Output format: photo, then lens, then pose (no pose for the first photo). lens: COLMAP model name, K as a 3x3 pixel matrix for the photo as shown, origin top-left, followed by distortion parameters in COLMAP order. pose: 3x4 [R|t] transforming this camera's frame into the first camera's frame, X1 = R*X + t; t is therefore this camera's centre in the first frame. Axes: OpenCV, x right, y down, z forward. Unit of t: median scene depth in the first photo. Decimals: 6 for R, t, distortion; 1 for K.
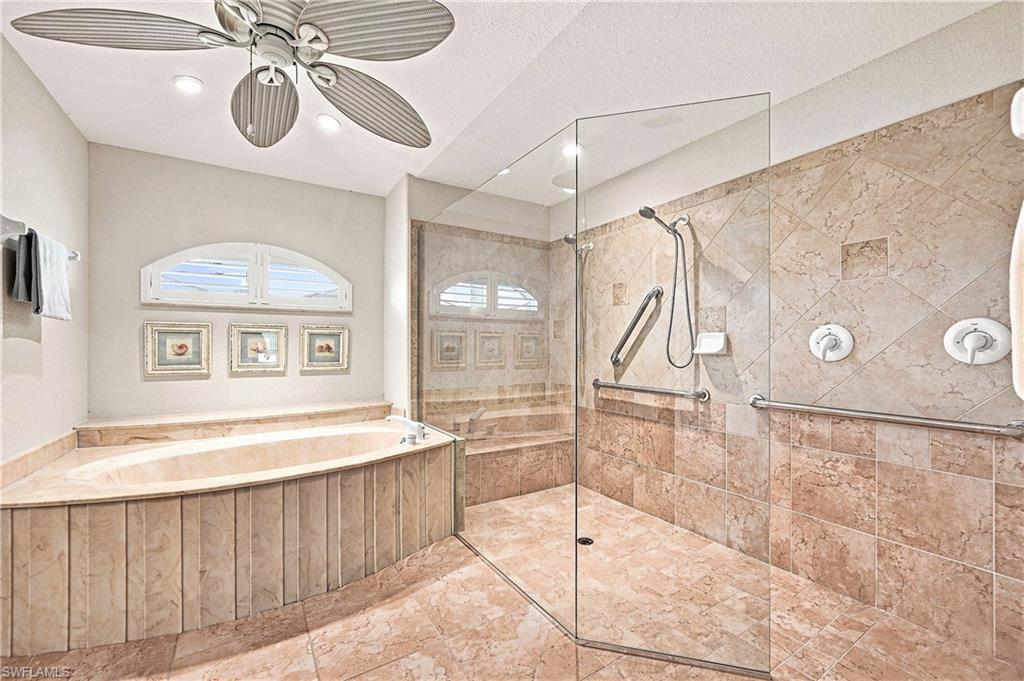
lens RADIAL K [[410.3, 0, 514.4], [0, 410.3, 340.8], [0, 0, 1]] dist [-0.002472, 0.001260]
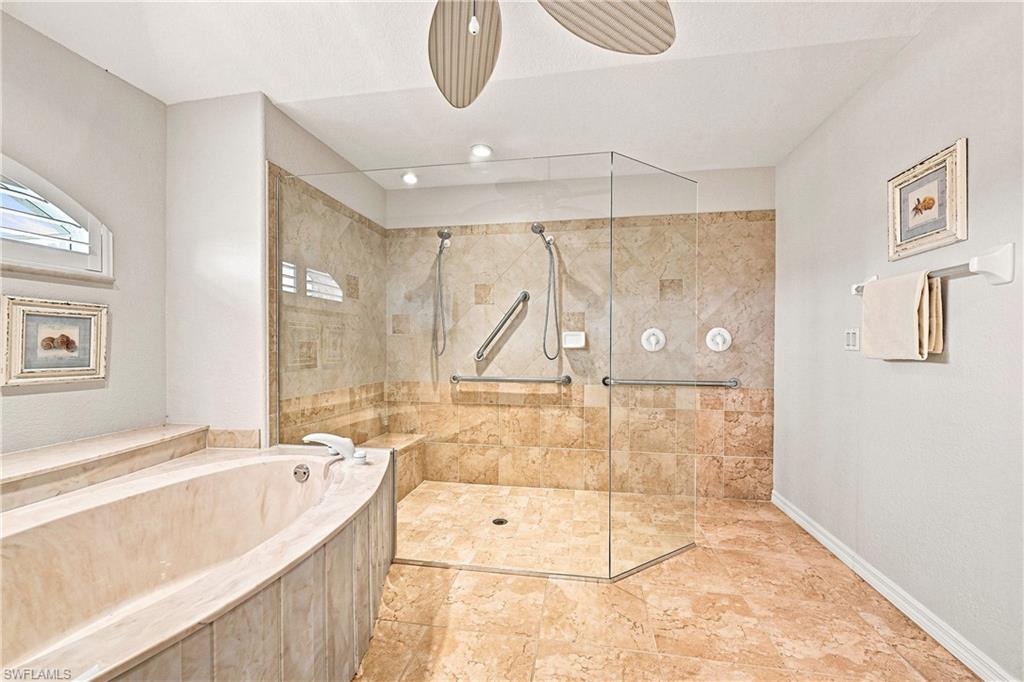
lens RADIAL K [[410.3, 0, 508.5], [0, 410.3, 345.9], [0, 0, 1]] dist [-0.002472, 0.001260]
pose [[0.680456, 0.000427, 0.732789, -0.578399], [-0.010692, 0.999899, 0.009346, 0.014482], [-0.732711, -0.014195, 0.680392, 0.244518]]
